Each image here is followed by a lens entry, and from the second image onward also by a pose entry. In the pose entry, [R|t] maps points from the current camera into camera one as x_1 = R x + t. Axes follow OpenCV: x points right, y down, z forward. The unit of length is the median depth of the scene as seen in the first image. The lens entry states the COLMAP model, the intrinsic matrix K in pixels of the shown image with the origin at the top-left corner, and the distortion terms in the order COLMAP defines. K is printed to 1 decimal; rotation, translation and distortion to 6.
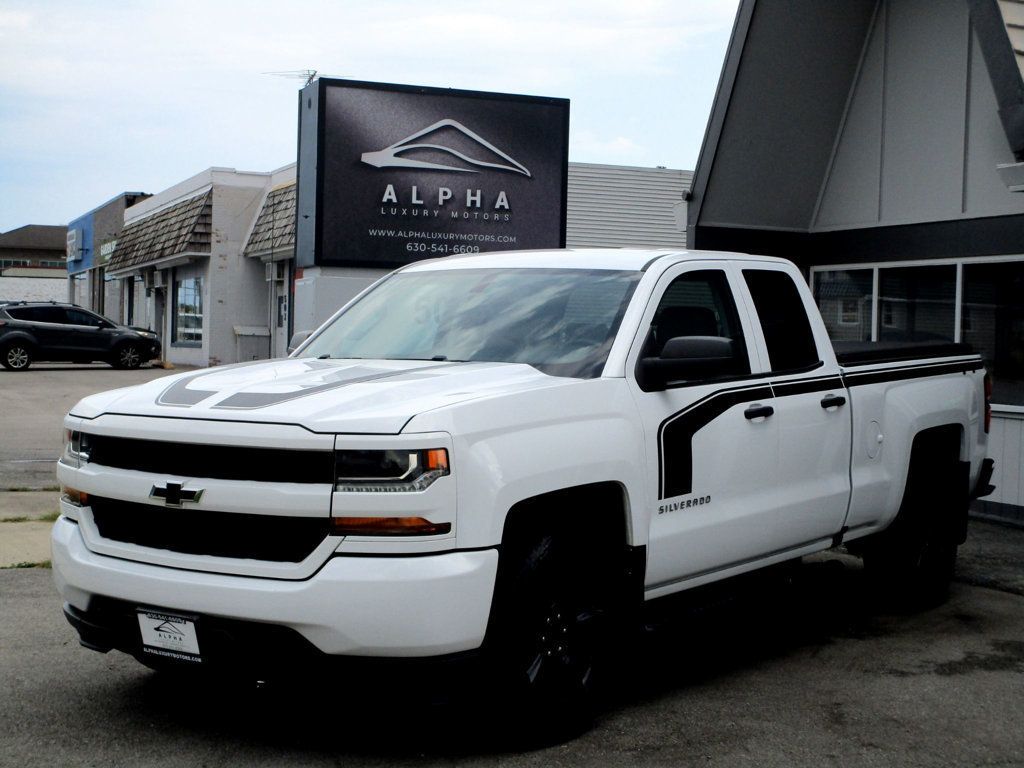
lens RADIAL K [[1637.1, 0, 512.0], [0, 1637.1, 384.0], [0, 0, 1]] dist [-0.065837, -0.063725]
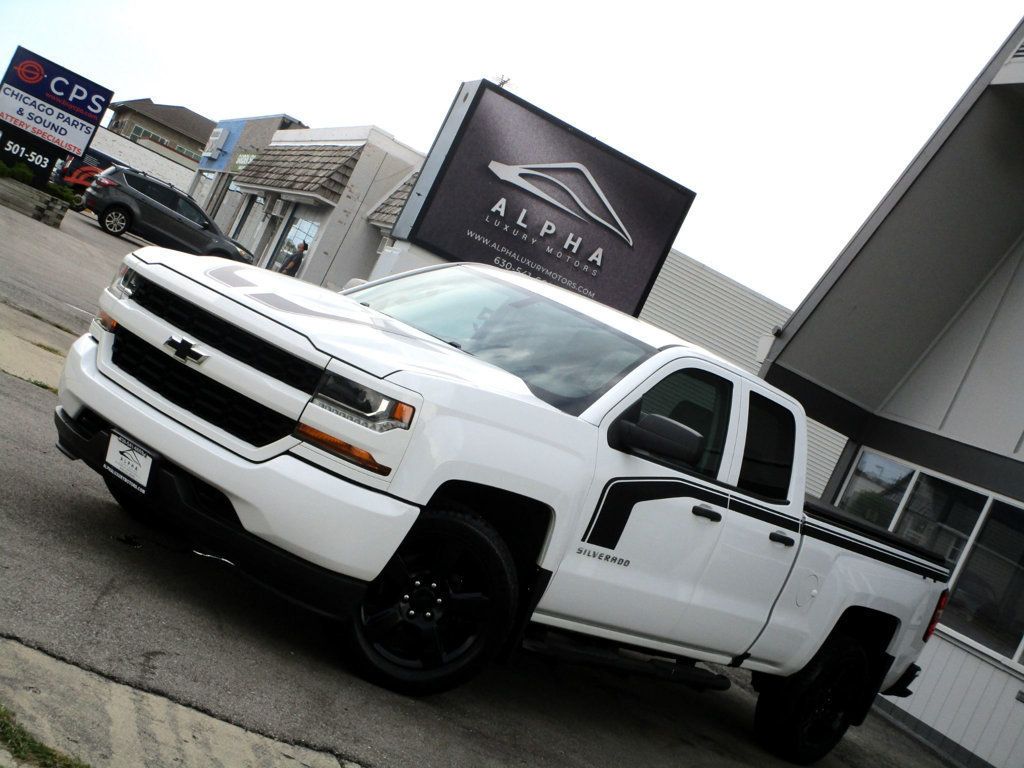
lens RADIAL K [[1742.8, 0, 512.0], [0, 1742.8, 384.0], [0, 0, 1]] dist [-0.120661, -0.064932]
pose [[0.912956, 0.404293, -0.055307, 0.039410], [-0.406170, 0.913370, -0.027959, 0.014884], [0.039212, 0.047989, 0.998078, -0.100585]]
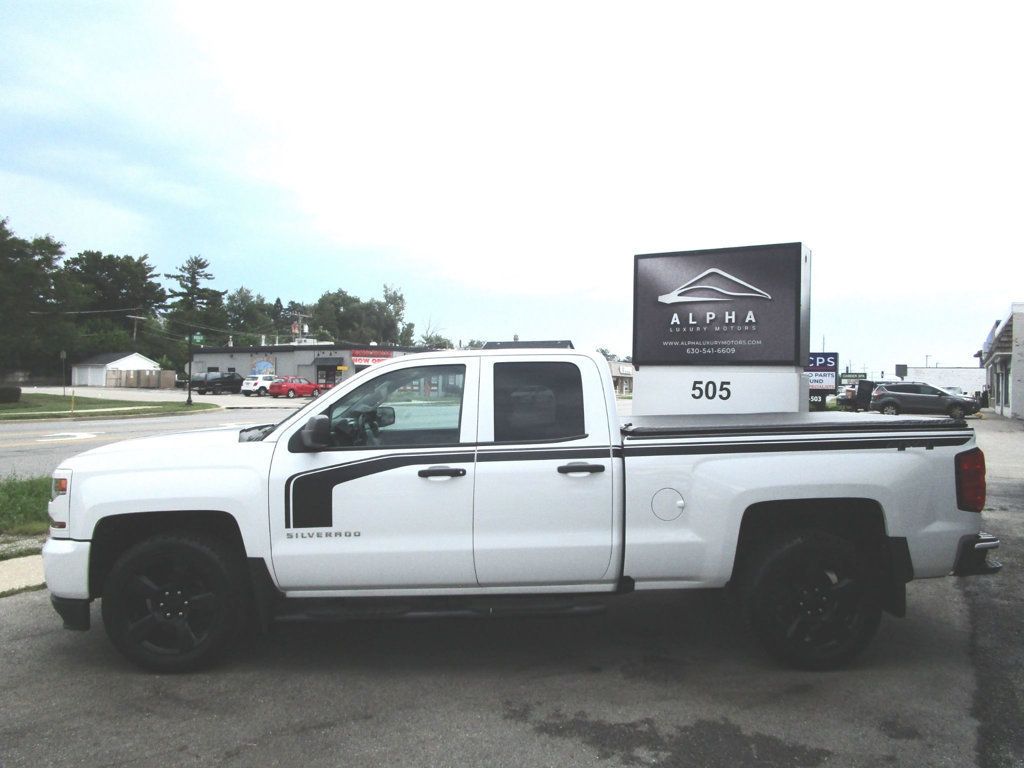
lens RADIAL K [[728.2, 0, 512.0], [0, 728.2, 384.0], [0, 0, 1]] dist [-0.017512, -0.000153]
pose [[0.595396, -0.016003, -0.803273, 0.411550], [-0.023919, 0.999005, -0.037632, -0.020702], [0.803076, 0.041619, 0.594421, 0.442363]]
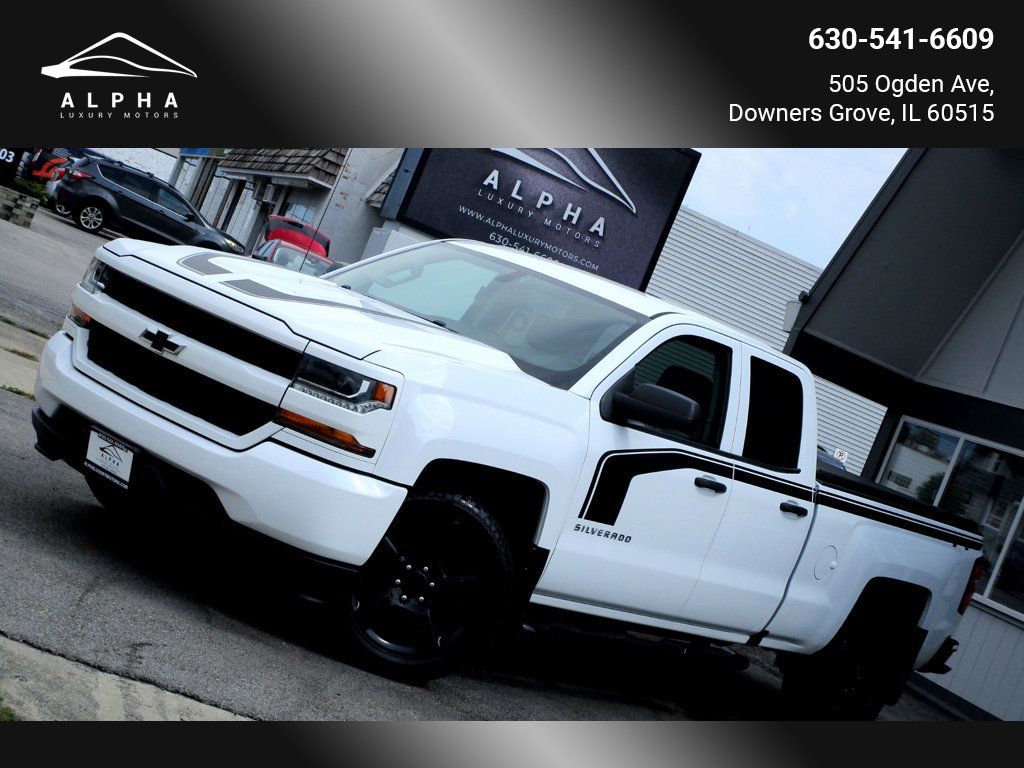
lens RADIAL K [[1930.2, 0, 513.5], [0, 1930.2, 338.0], [0, 0, 1]] dist [-0.054794, -0.136580]
pose [[0.931556, 0.355629, -0.075709, 0.059325], [-0.359228, 0.932373, -0.040442, 0.015702], [0.056207, 0.064870, 0.996310, -0.153300]]
